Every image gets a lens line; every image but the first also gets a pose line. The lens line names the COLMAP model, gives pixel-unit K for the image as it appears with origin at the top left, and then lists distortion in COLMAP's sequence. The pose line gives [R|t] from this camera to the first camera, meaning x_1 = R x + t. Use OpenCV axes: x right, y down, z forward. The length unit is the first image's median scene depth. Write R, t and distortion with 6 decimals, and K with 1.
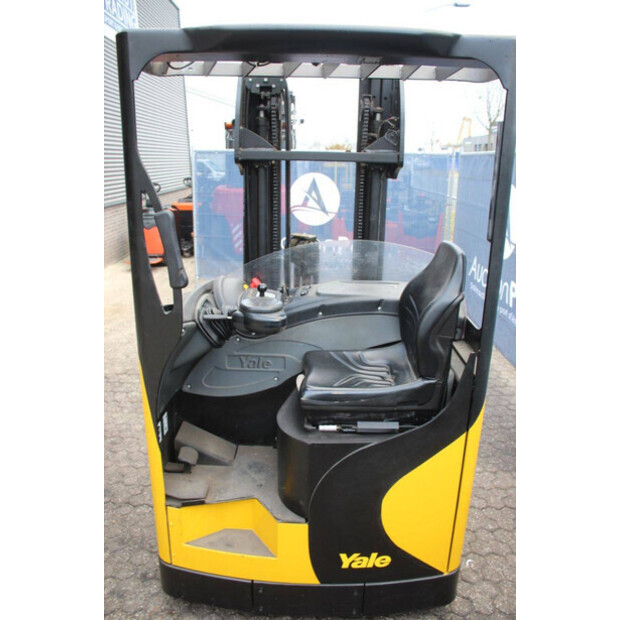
lens RADIAL K [[515.9, 0, 310.0], [0, 515.9, 310.0], [0, 0, 1]] dist [-0.189431, 0.185928]
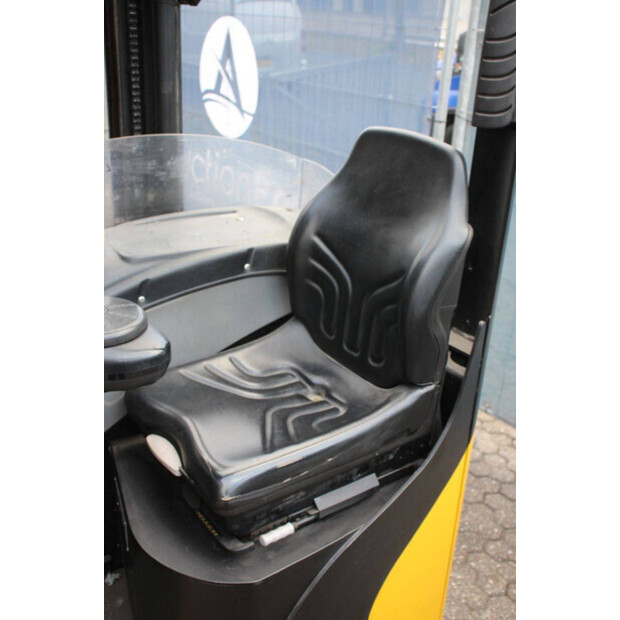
lens RADIAL K [[714.9, 0, 310.0], [0, 714.9, 310.0], [0, 0, 1]] dist [-0.005565, 0.004861]
pose [[0.797020, -0.214897, 0.564427, -0.238855], [0.132513, 0.974006, 0.183717, -0.086792], [-0.589236, -0.071632, 0.804779, 0.373643]]
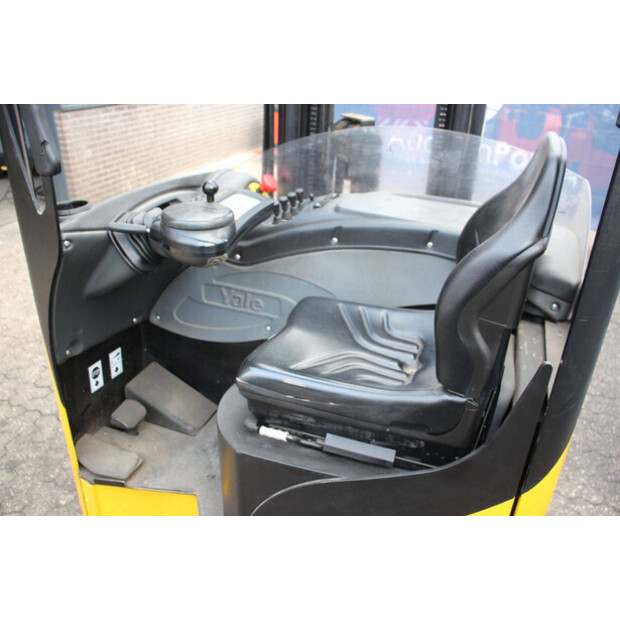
lens RADIAL K [[552.4, 0, 310.0], [0, 552.4, 310.0], [0, 0, 1]] dist [-0.162057, 0.187018]
pose [[0.943774, 0.165200, -0.286356, 0.199874], [-0.115446, 0.976353, 0.182776, -0.029352], [0.309779, -0.139441, 0.940528, 0.359199]]
